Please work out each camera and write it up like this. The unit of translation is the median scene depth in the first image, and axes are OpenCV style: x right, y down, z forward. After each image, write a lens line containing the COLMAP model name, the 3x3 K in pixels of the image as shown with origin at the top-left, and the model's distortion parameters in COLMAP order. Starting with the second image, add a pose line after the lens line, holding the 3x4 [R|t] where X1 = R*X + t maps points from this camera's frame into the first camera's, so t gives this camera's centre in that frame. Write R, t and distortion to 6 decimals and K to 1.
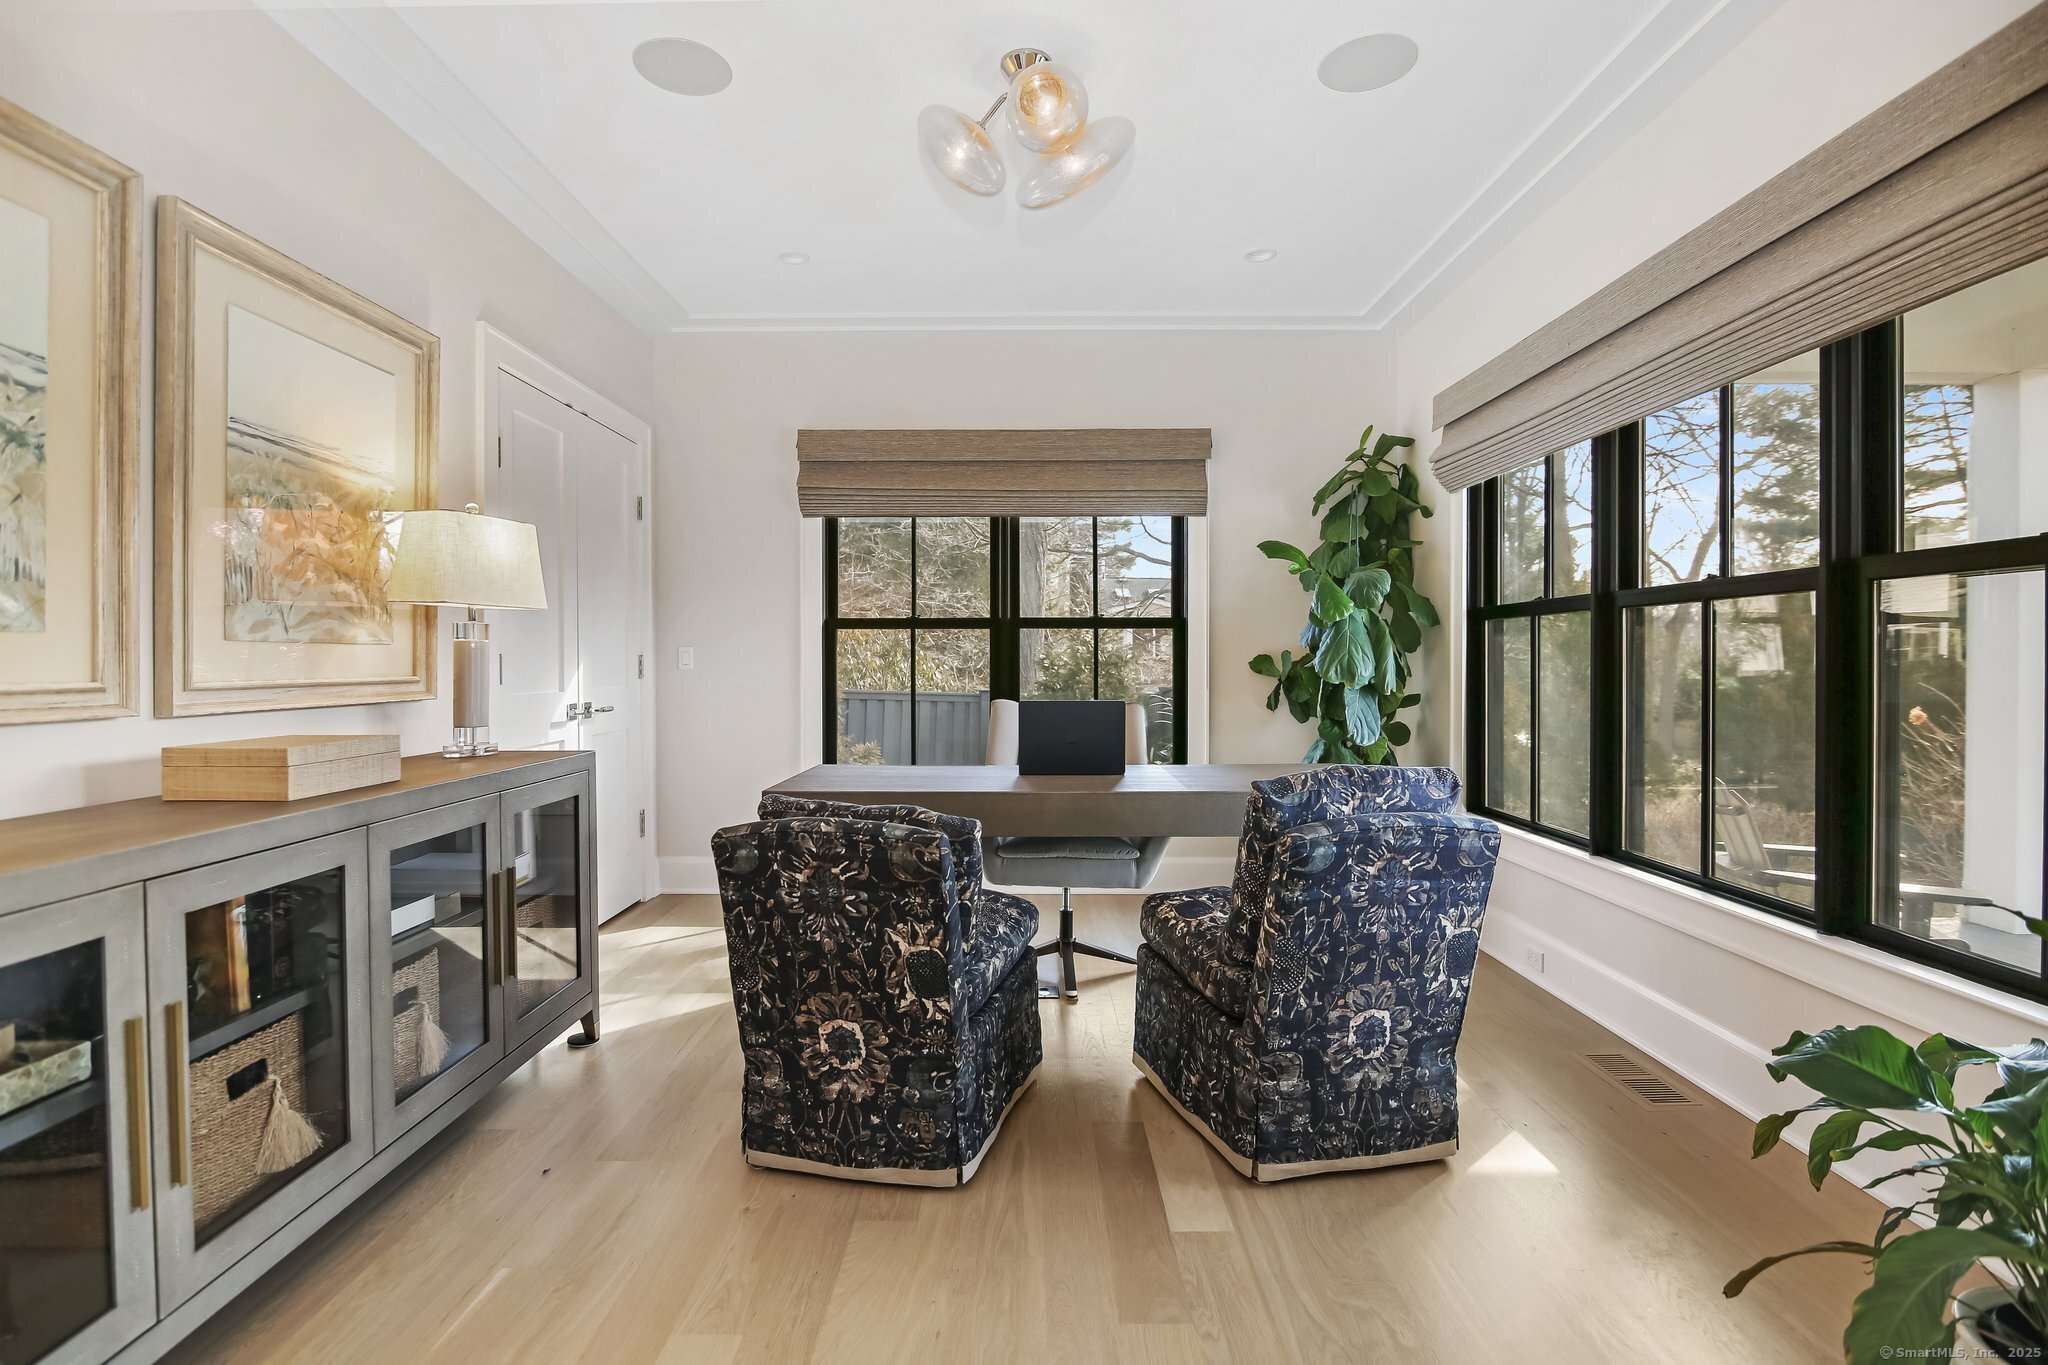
lens RADIAL K [[942.1, 0, 1024.0], [0, 942.1, 682.5], [0, 0, 1]] dist [-0.017503, -0.000479]
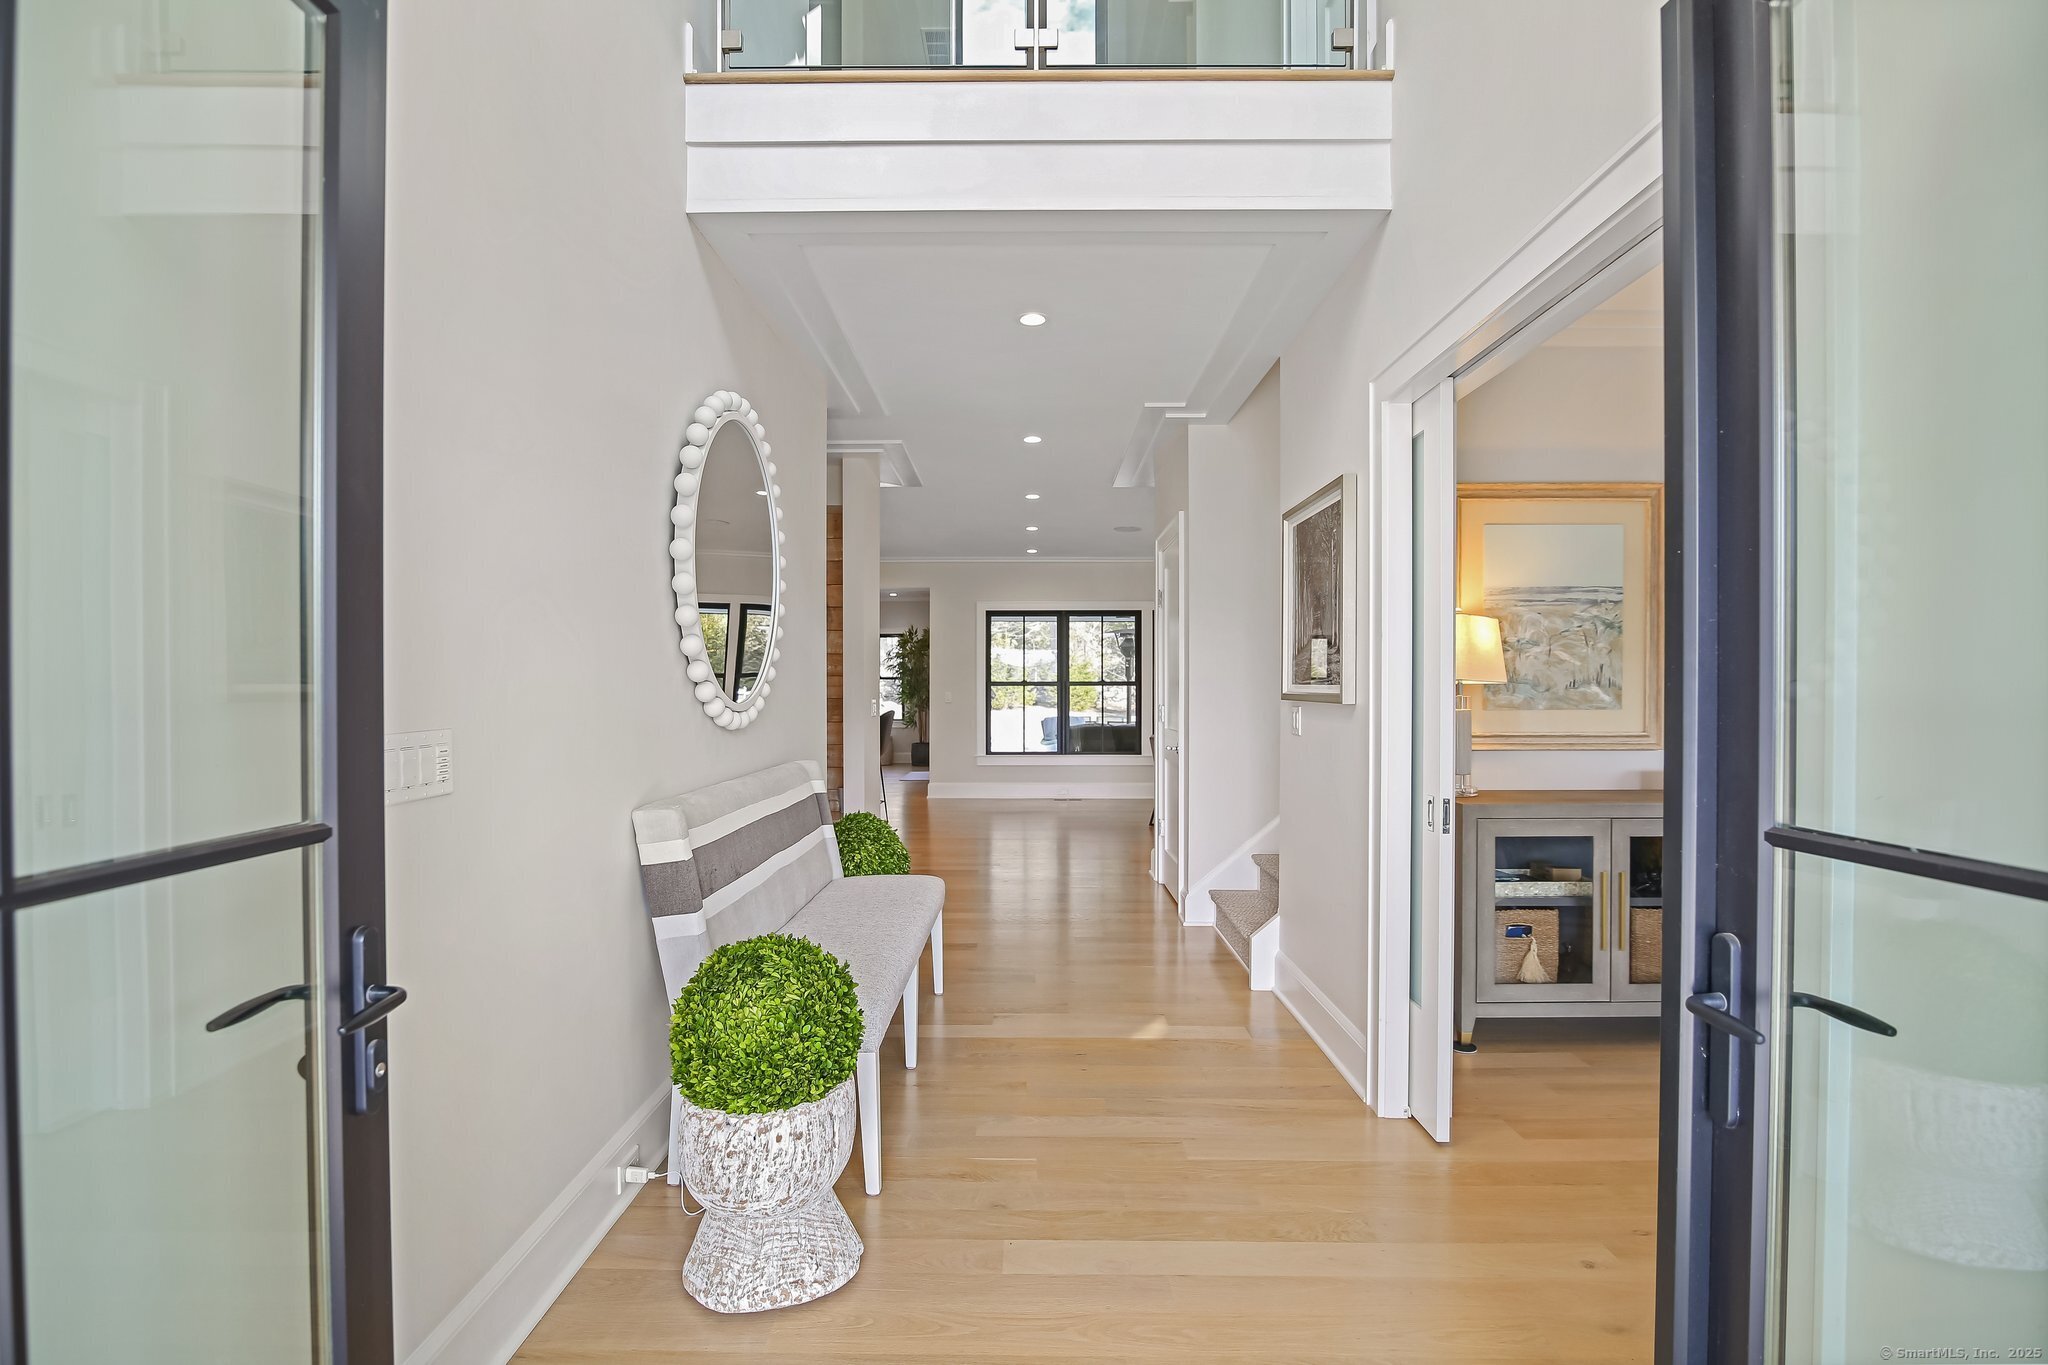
lens RADIAL K [[942.1, 0, 1024.0], [0, 942.1, 682.5], [0, 0, 1]] dist [-0.017503, -0.000479]
pose [[-0.008955, -0.000359, -0.999960, 1.236839], [-0.014915, 0.999889, -0.000225, -0.099893], [0.999849, 0.014913, -0.008959, -0.433323]]
